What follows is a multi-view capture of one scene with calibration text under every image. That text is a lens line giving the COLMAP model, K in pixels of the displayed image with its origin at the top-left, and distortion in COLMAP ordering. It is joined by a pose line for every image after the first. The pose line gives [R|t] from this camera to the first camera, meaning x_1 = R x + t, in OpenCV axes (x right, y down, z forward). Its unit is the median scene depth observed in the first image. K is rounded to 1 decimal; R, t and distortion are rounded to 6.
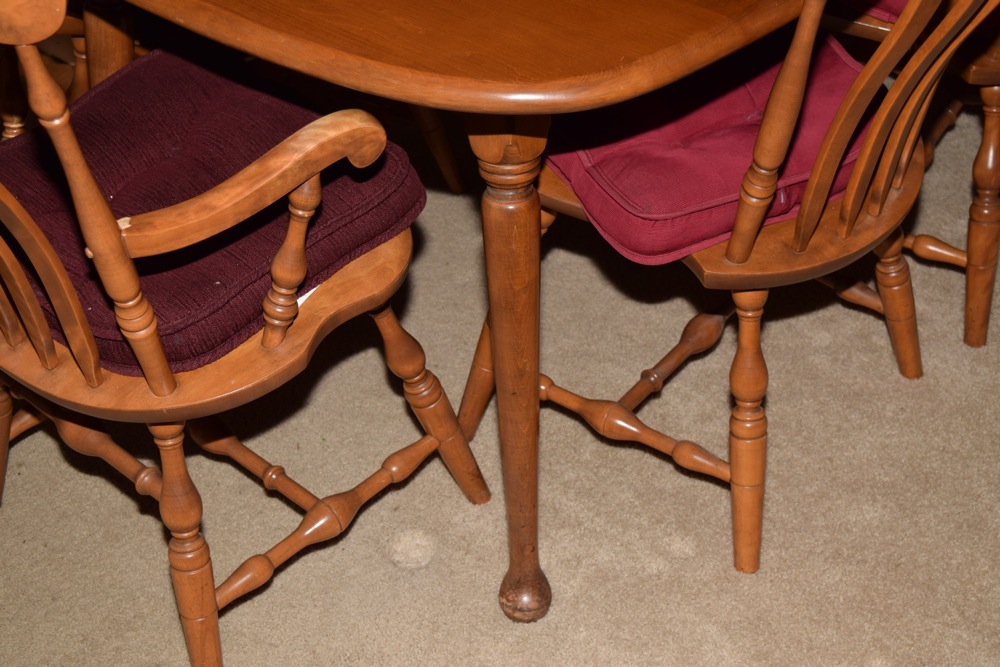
lens RADIAL K [[1500.1, 0, 497.3], [0, 1500.1, 334.9], [0, 0, 1]] dist [-0.027005, 0.000000]
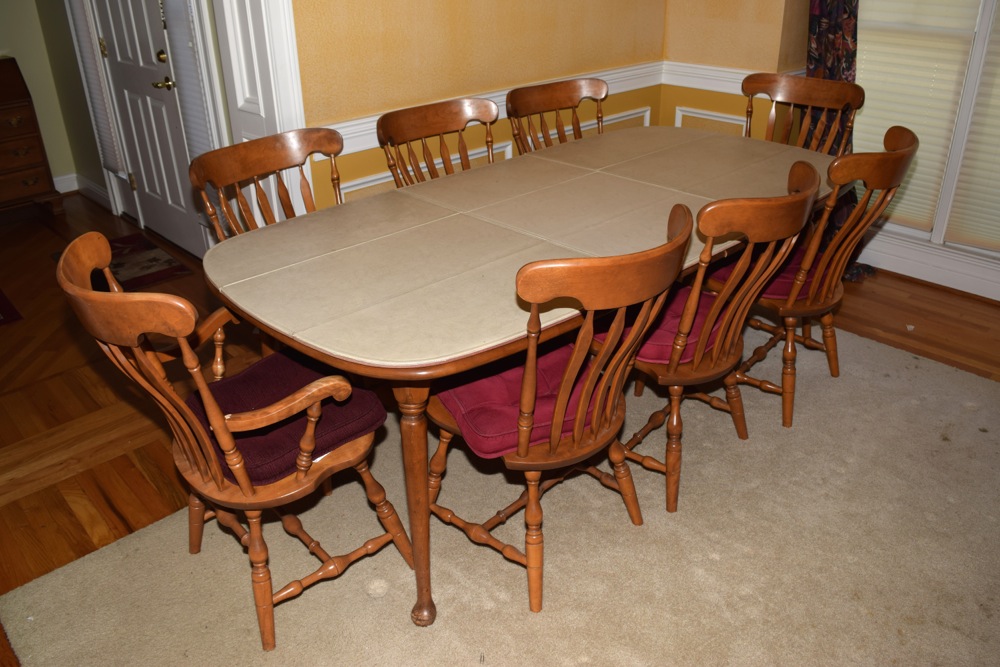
lens RADIAL K [[780.9, 0, 500.9], [0, 780.9, 332.0], [0, 0, 1]] dist [-0.090328, 0.005763]
pose [[0.994425, 0.048581, -0.093592, 0.216042], [-0.069046, 0.970809, -0.229700, 0.034385], [0.079701, 0.234881, 0.968751, -0.125692]]
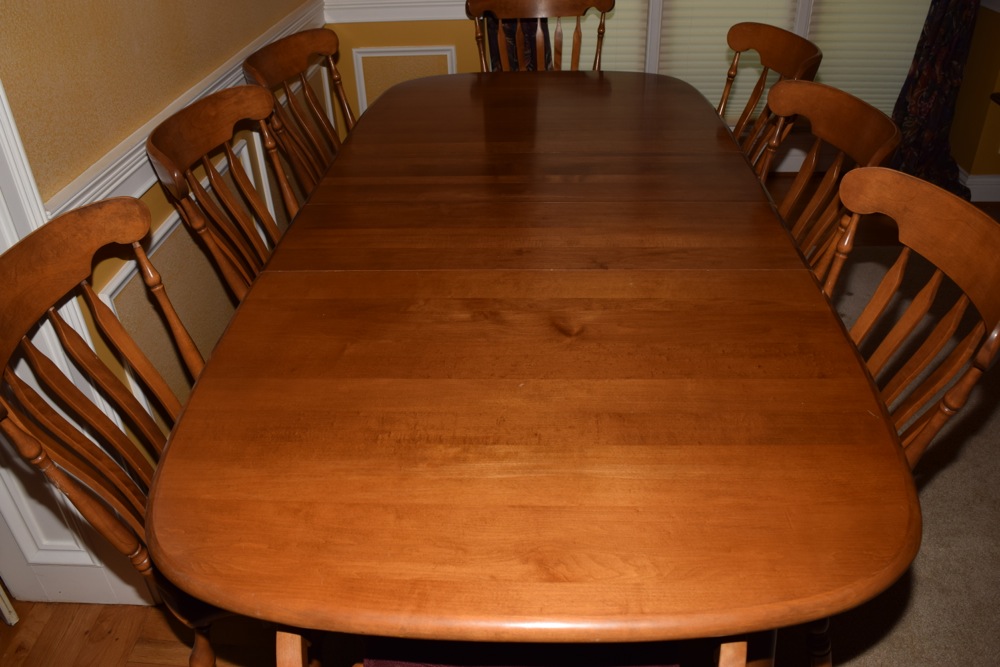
lens RADIAL K [[780.9, 0, 500.4], [0, 780.9, 338.3], [0, 0, 1]] dist [-0.090328, 0.005763]
pose [[0.790548, -0.339954, 0.509377, -0.404148], [0.407929, 0.912699, -0.023974, -0.360468], [-0.456758, 0.226742, 0.860209, 0.397009]]
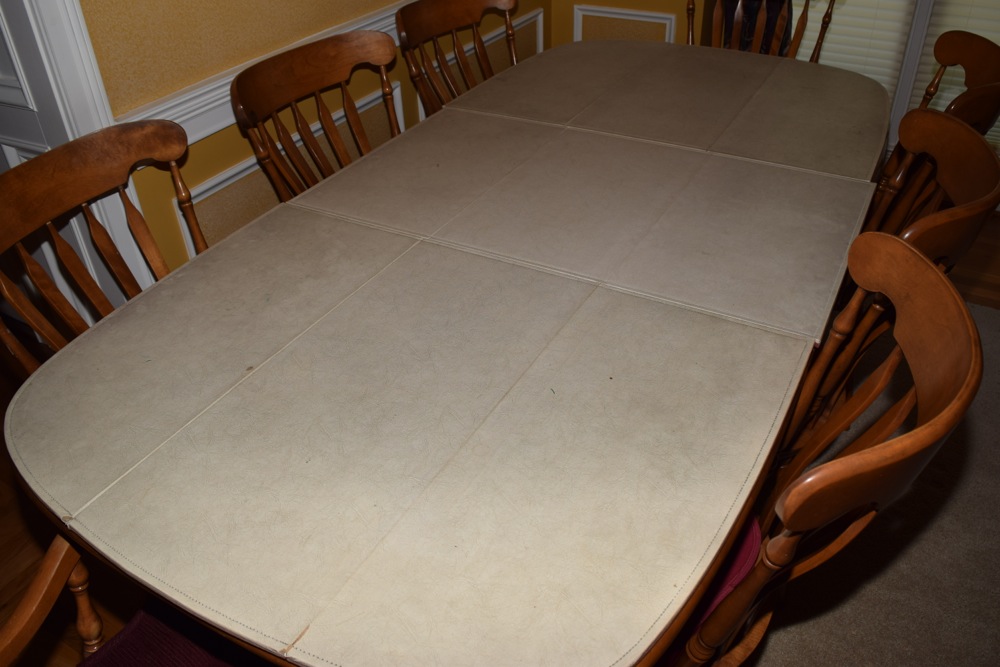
lens RADIAL K [[780.9, 0, 495.7], [0, 780.9, 333.3], [0, 0, 1]] dist [-0.090328, 0.005763]
pose [[0.981586, -0.123457, 0.145768, -0.050313], [0.136257, 0.987329, -0.081330, -0.299829], [-0.133880, 0.099694, 0.985970, 0.310402]]
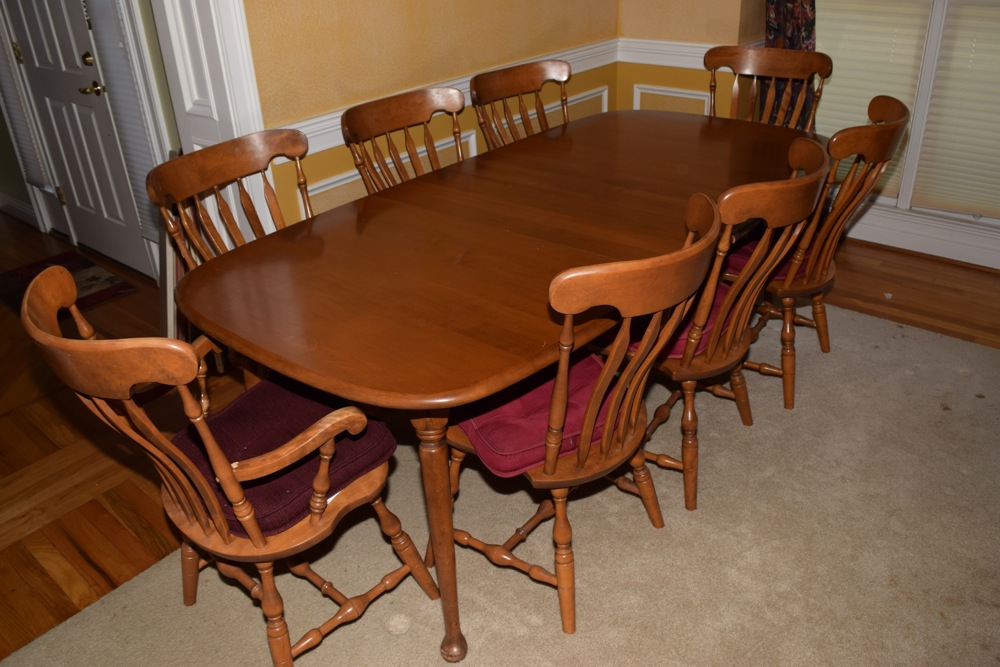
lens RADIAL K [[780.9, 0, 501.8], [0, 780.9, 333.0], [0, 0, 1]] dist [-0.090328, 0.005763]
pose [[0.999662, -0.024864, -0.007632, 0.103063], [0.022731, 0.977811, -0.208250, -0.017356], [0.012641, 0.208006, 0.978046, -0.061432]]
